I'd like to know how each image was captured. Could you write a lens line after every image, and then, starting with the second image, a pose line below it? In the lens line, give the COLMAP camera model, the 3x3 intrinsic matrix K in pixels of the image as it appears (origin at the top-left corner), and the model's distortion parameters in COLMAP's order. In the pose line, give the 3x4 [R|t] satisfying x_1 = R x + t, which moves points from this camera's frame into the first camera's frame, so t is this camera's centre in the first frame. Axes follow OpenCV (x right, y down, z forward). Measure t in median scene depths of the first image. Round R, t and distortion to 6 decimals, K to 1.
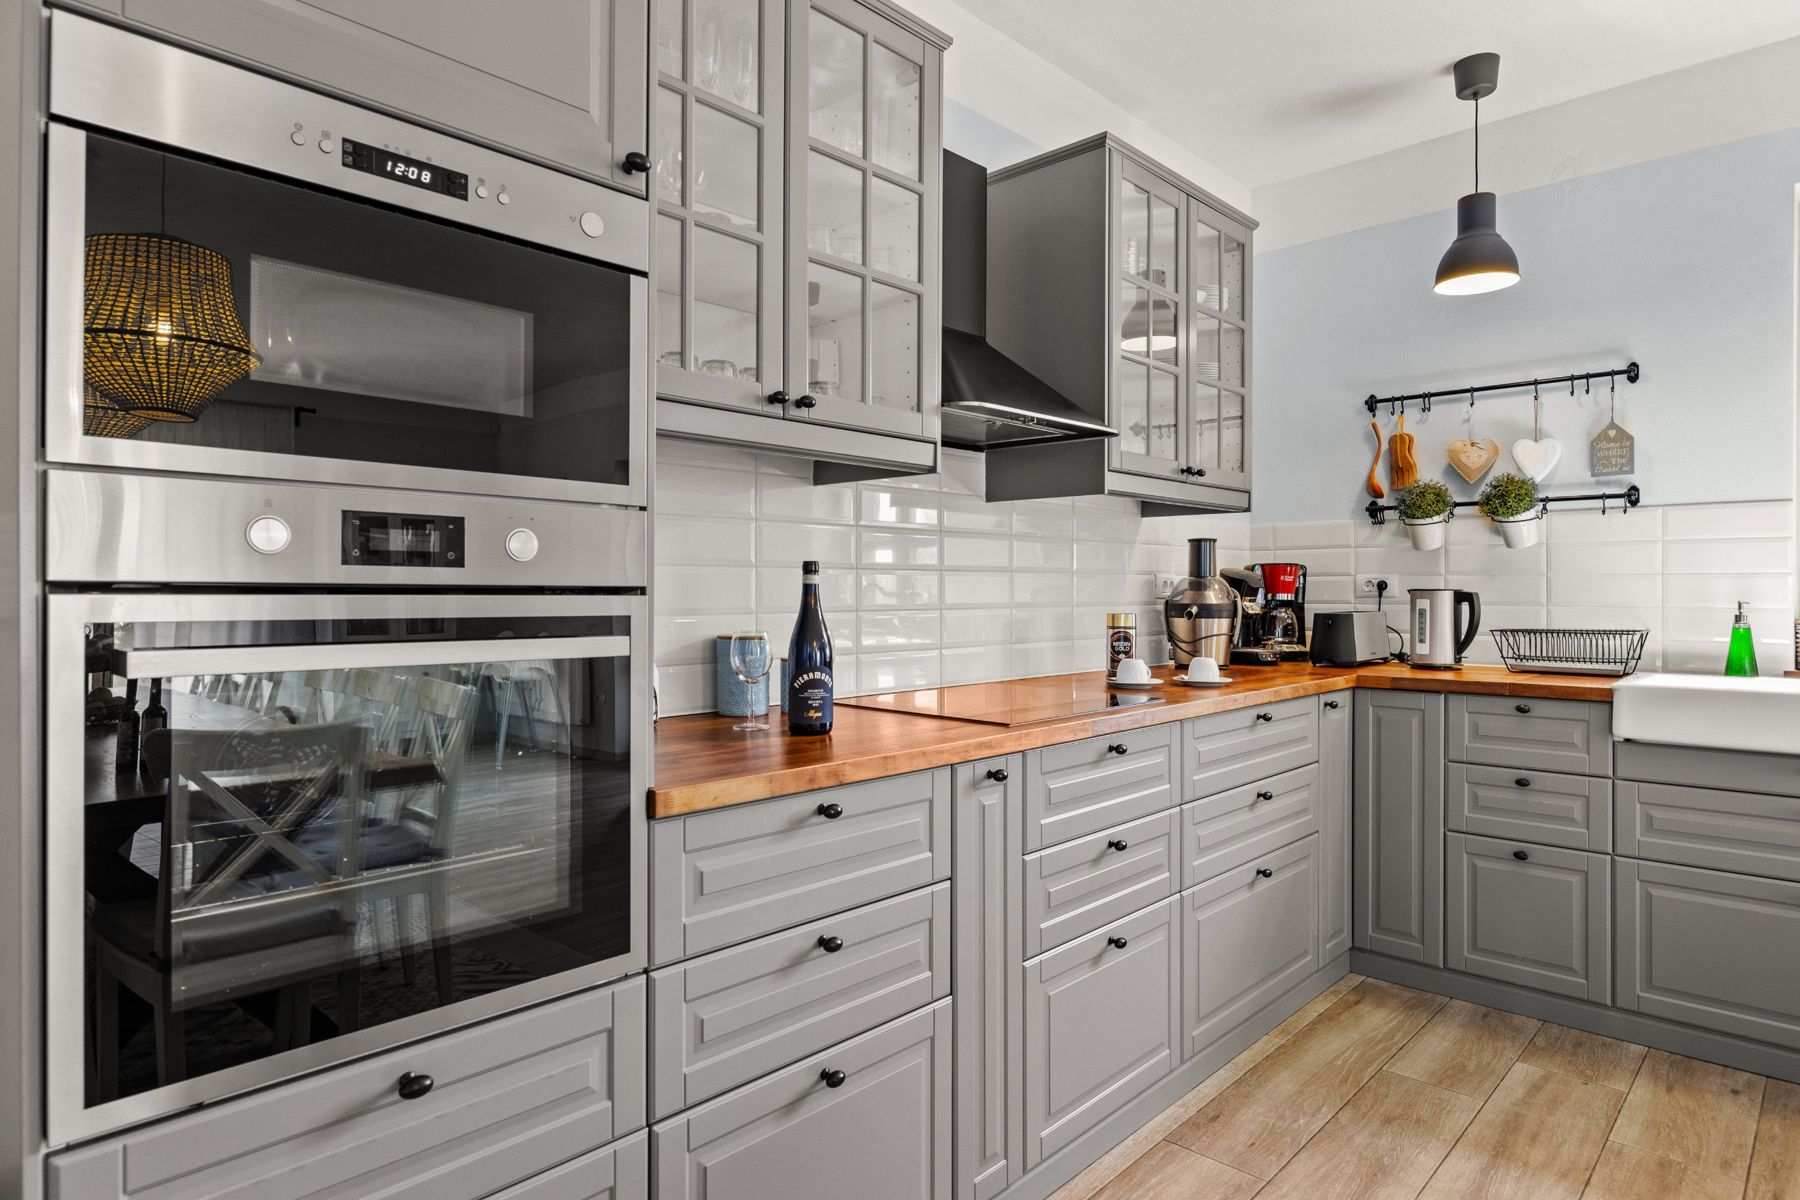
lens RADIAL K [[1010.5, 0, 896.1], [0, 1010.5, 591.2], [0, 0, 1]] dist [0.003694, -0.001735]
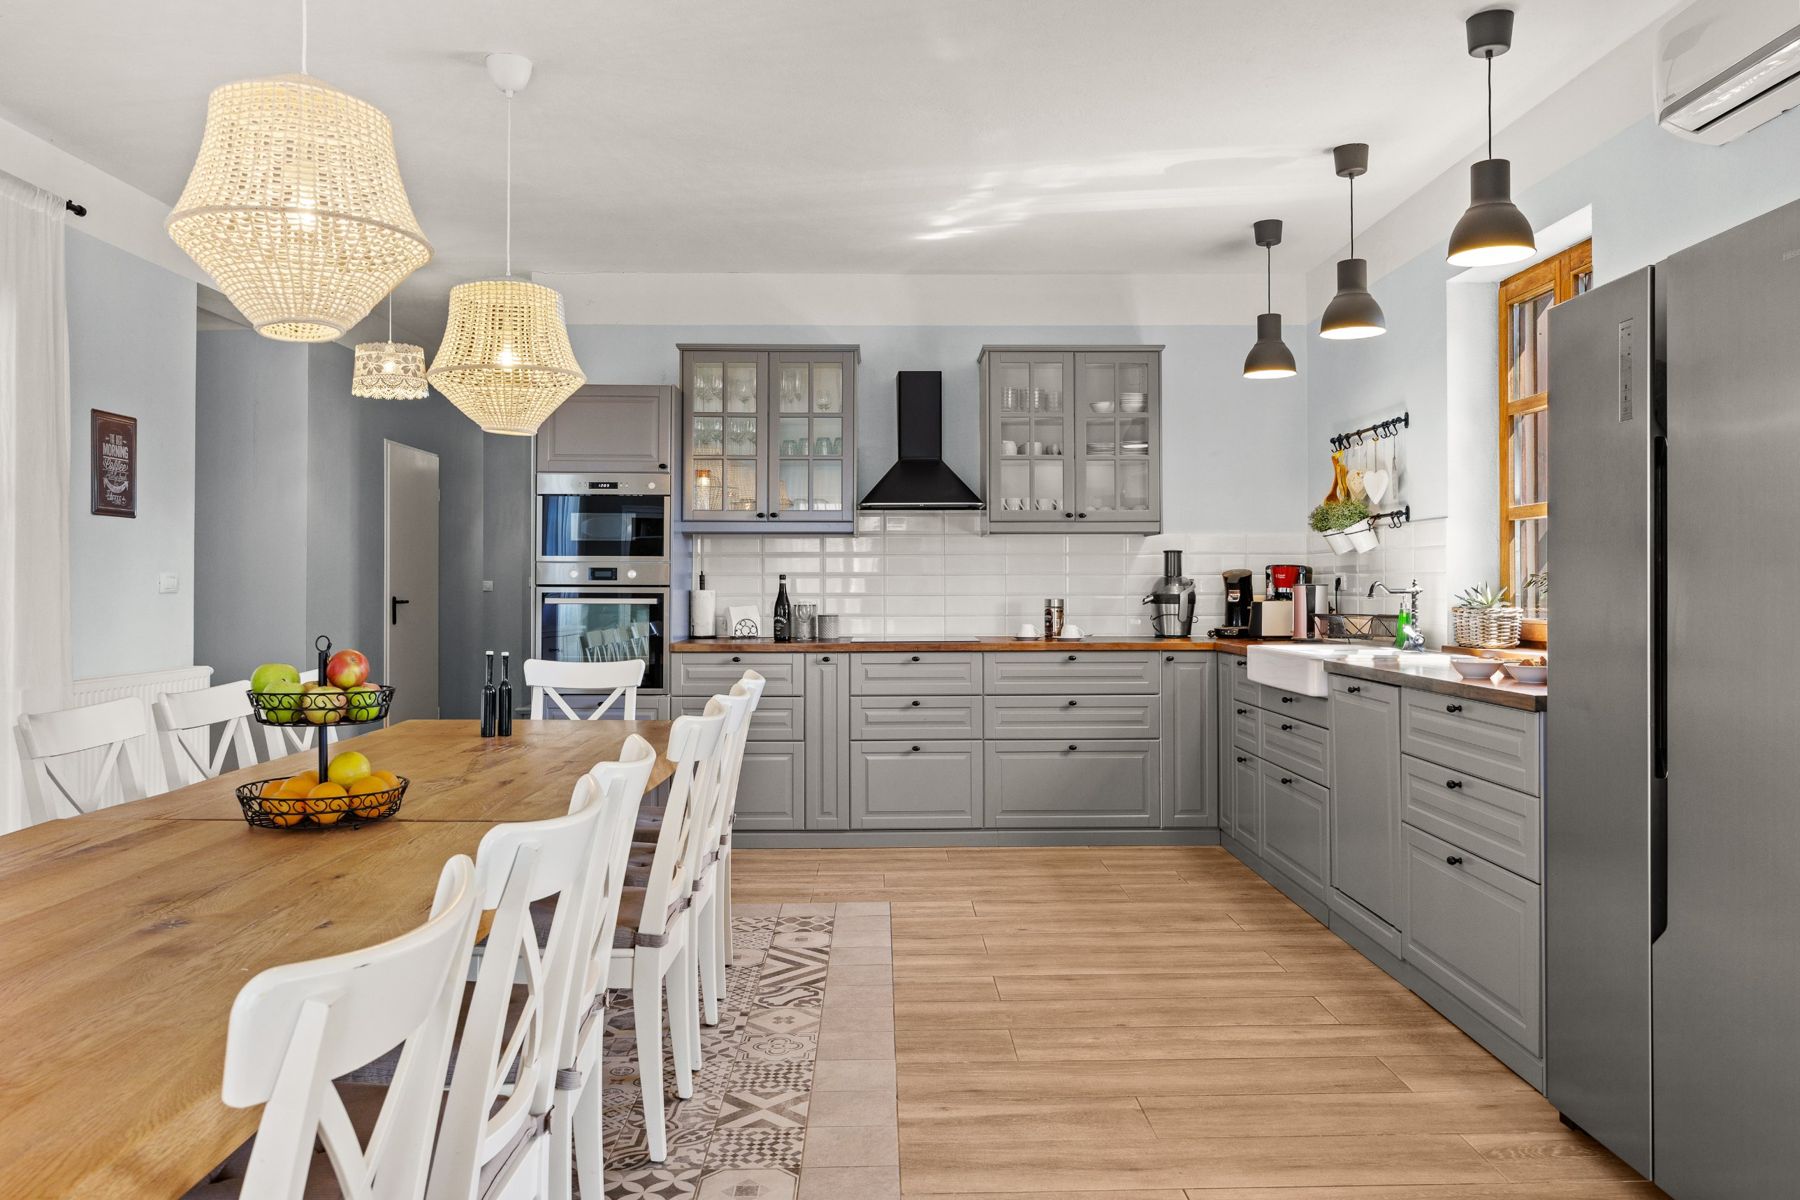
lens RADIAL K [[1290.4, 0, 907.3], [0, 1290.4, 554.1], [0, 0, 1]] dist [0.011736, 0.001262]
pose [[0.702094, -0.017537, -0.711868, 1.525528], [0.000825, 0.999716, -0.023814, -0.001699], [0.712084, 0.016133, 0.701909, -0.670954]]
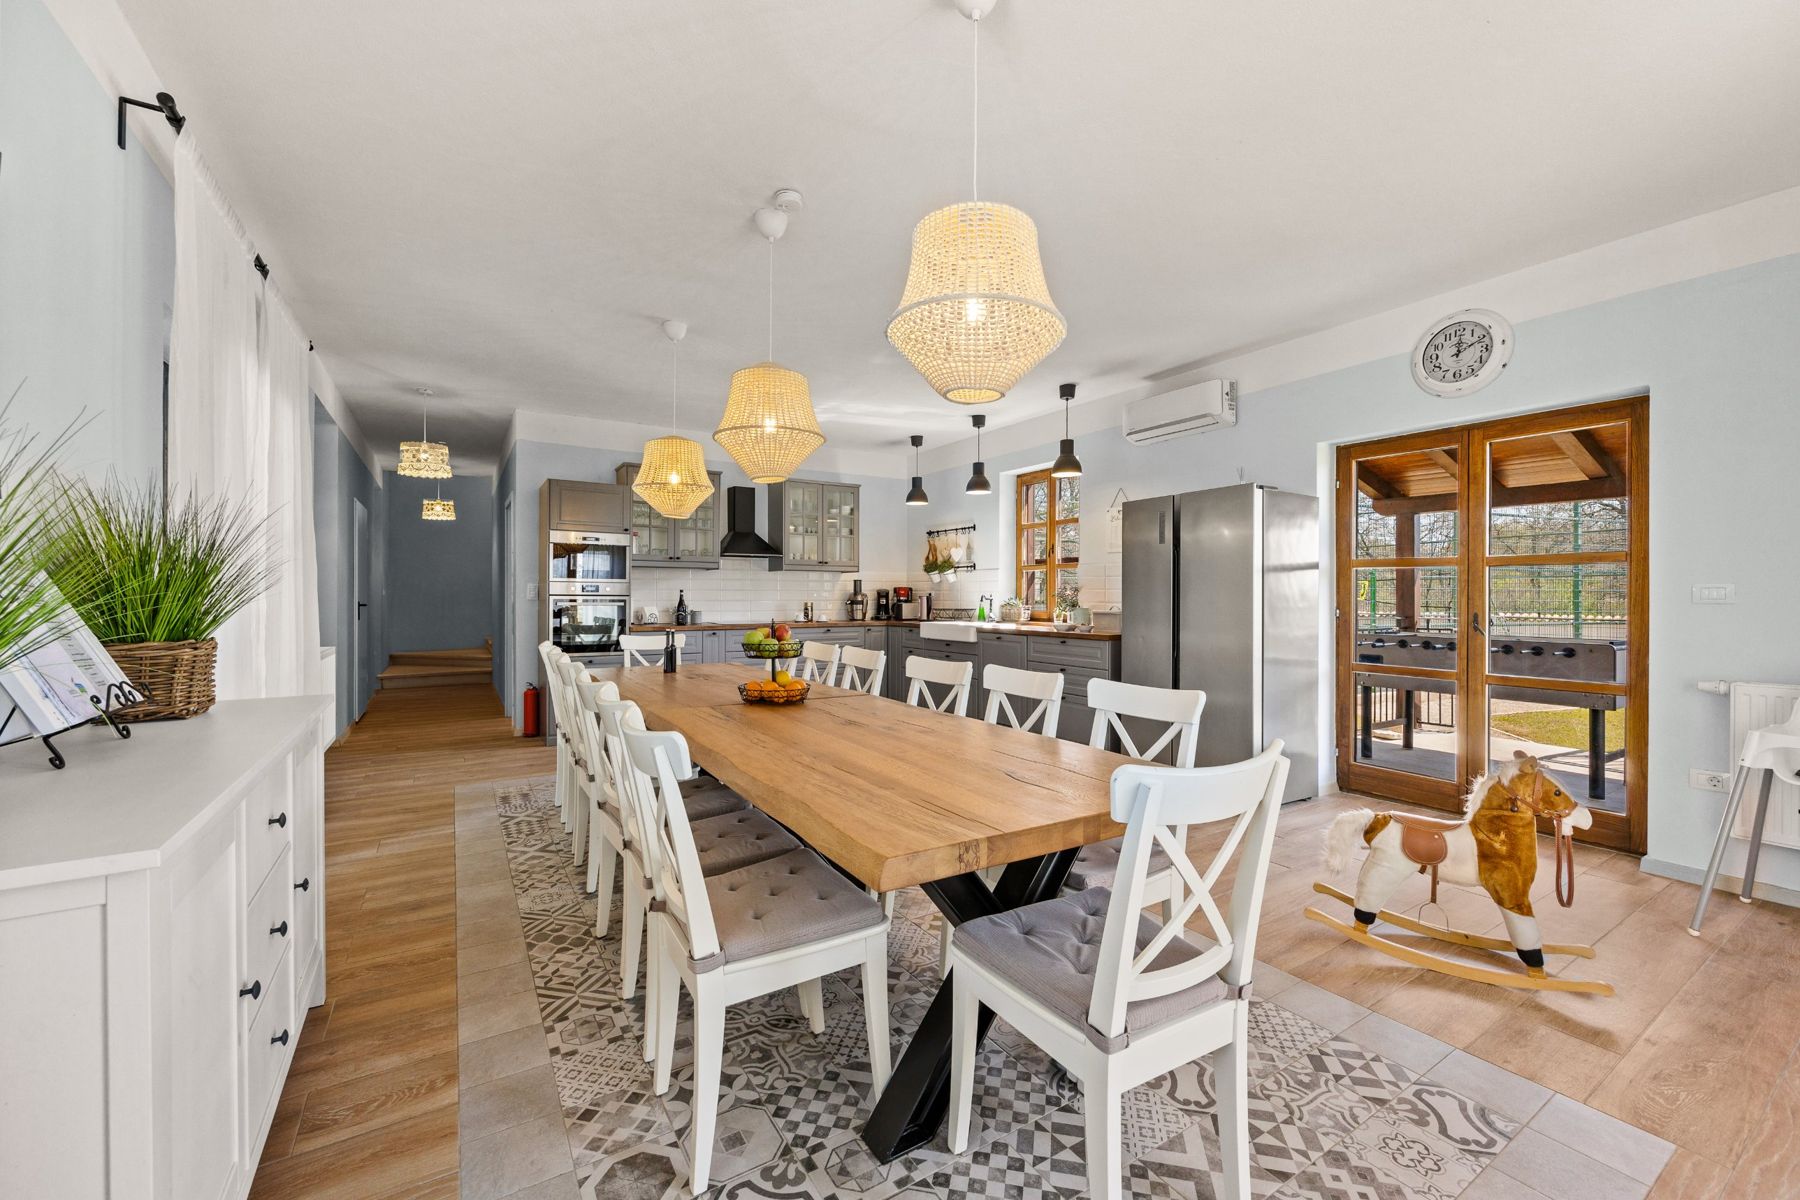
lens RADIAL K [[718.8, 0, 899.8], [0, 718.8, 594.6], [0, 0, 1]] dist [-0.003634, -0.000252]
pose [[0.967407, 0.002775, -0.253210, 1.113503], [-0.003287, 0.999993, -0.001599, -0.002258], [0.253203, 0.002379, 0.967410, -1.283584]]
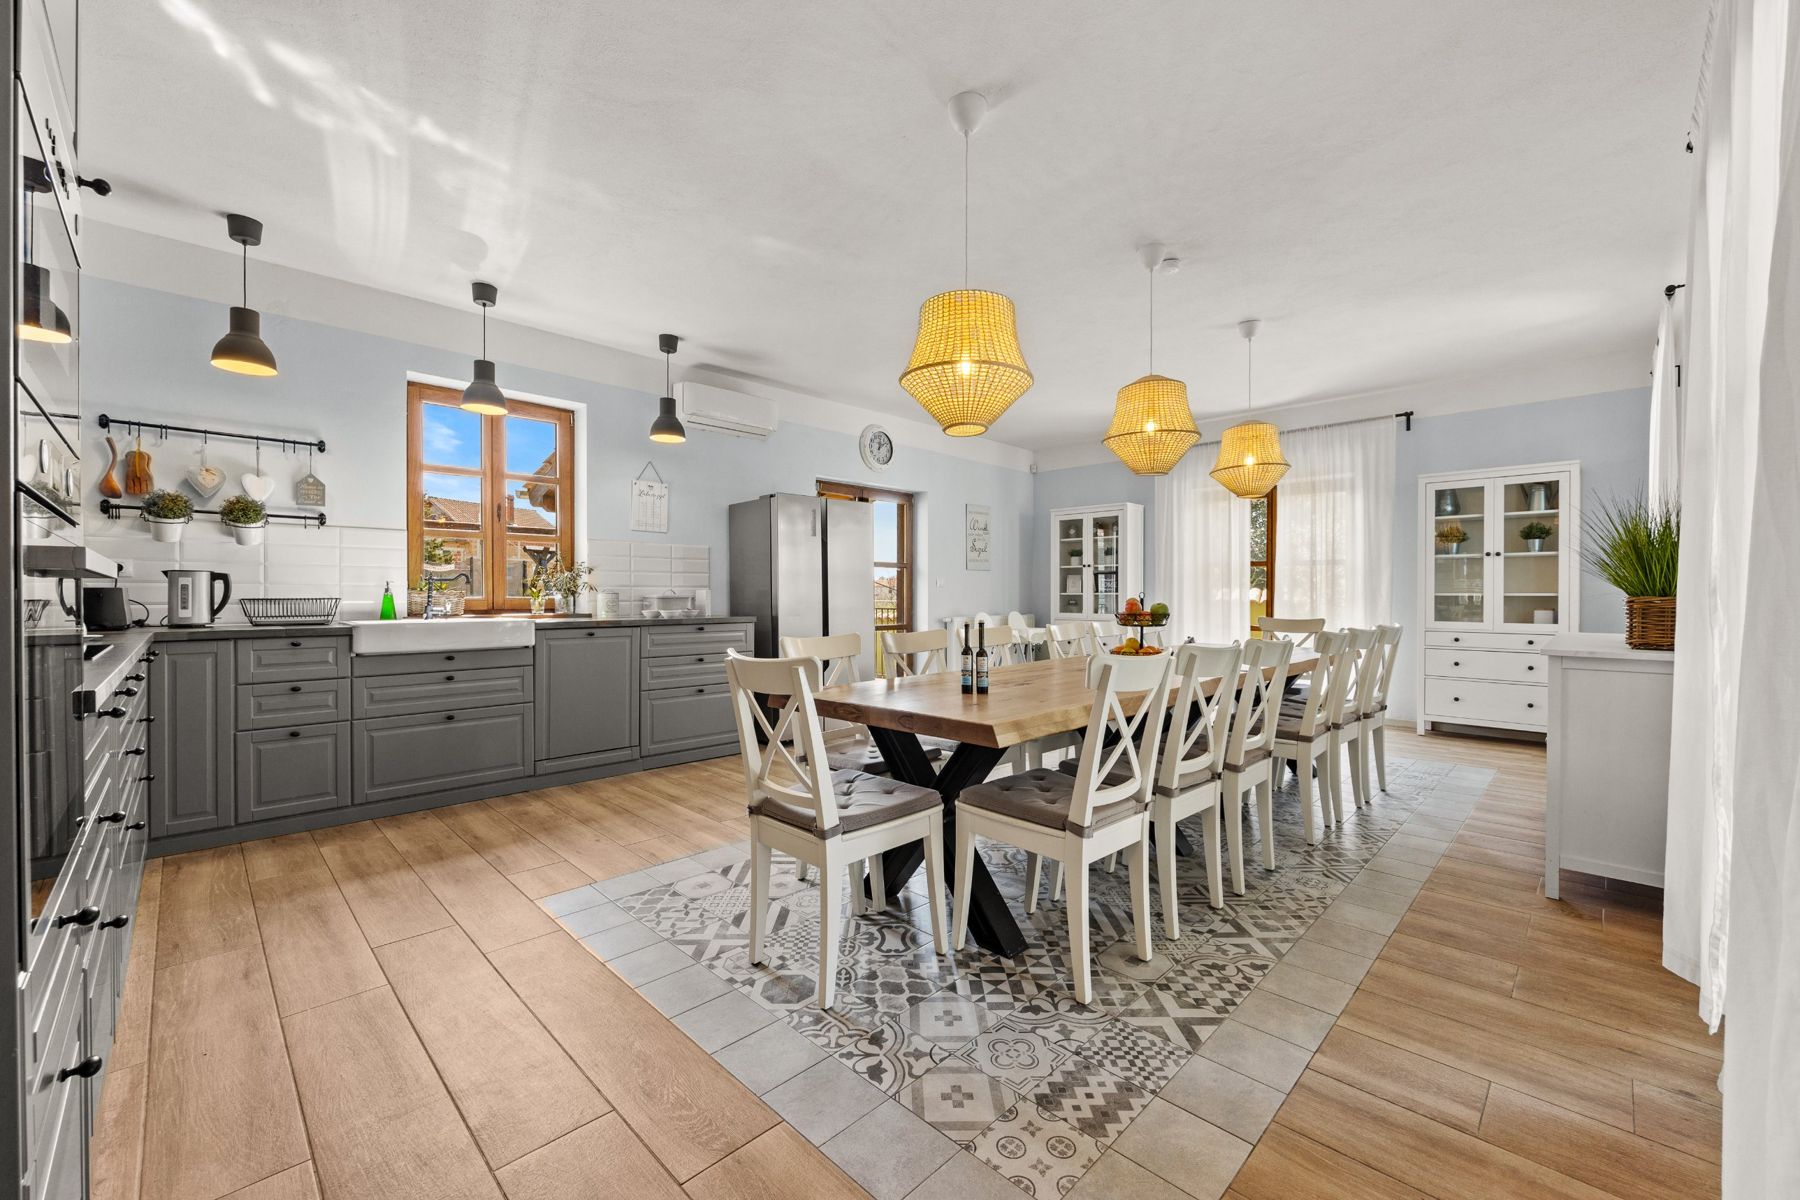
lens RADIAL K [[718.8, 0, 906.2], [0, 718.8, 599.4], [0, 0, 1]] dist [-0.003634, -0.000252]
pose [[0.020011, -0.004097, 0.999791, -0.472577], [0.001590, 0.999990, 0.004066, 0.038330], [-0.999799, 0.001509, 0.020017, -0.003671]]
